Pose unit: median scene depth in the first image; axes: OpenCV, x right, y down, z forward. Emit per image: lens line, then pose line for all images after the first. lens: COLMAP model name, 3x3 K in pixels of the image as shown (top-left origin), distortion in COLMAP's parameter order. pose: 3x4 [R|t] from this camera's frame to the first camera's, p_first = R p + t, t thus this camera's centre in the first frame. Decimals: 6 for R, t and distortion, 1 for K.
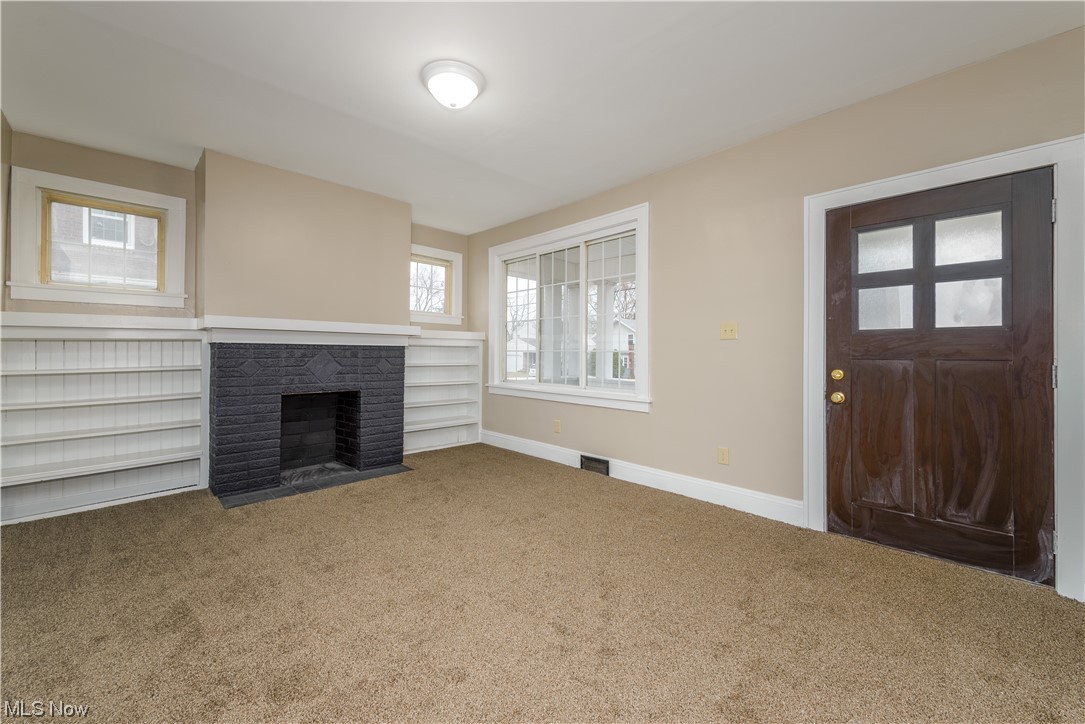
lens RADIAL K [[430.3, 0, 538.8], [0, 430.3, 347.8], [0, 0, 1]] dist [-0.000887, -0.000167]
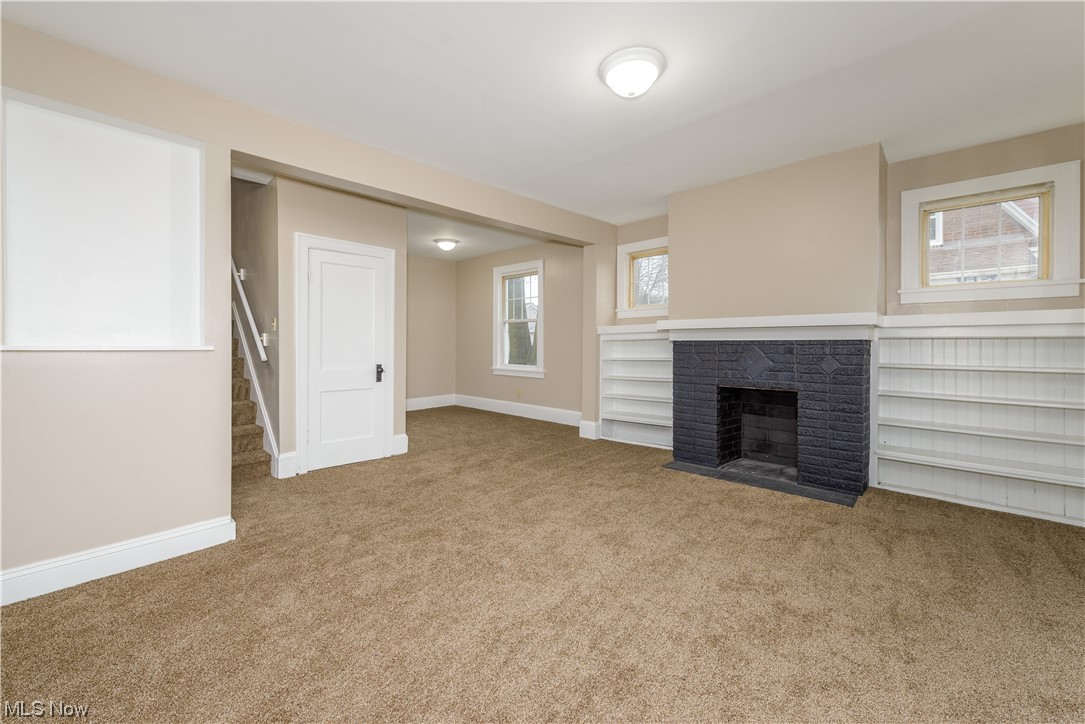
lens RADIAL K [[430.3, 0, 538.8], [0, 430.3, 347.8], [0, 0, 1]] dist [-0.000887, -0.000167]
pose [[0.037384, -0.002564, -0.999298, 0.463607], [0.008278, 0.999963, -0.002256, 0.007861], [0.999267, -0.008188, 0.037404, 0.469109]]
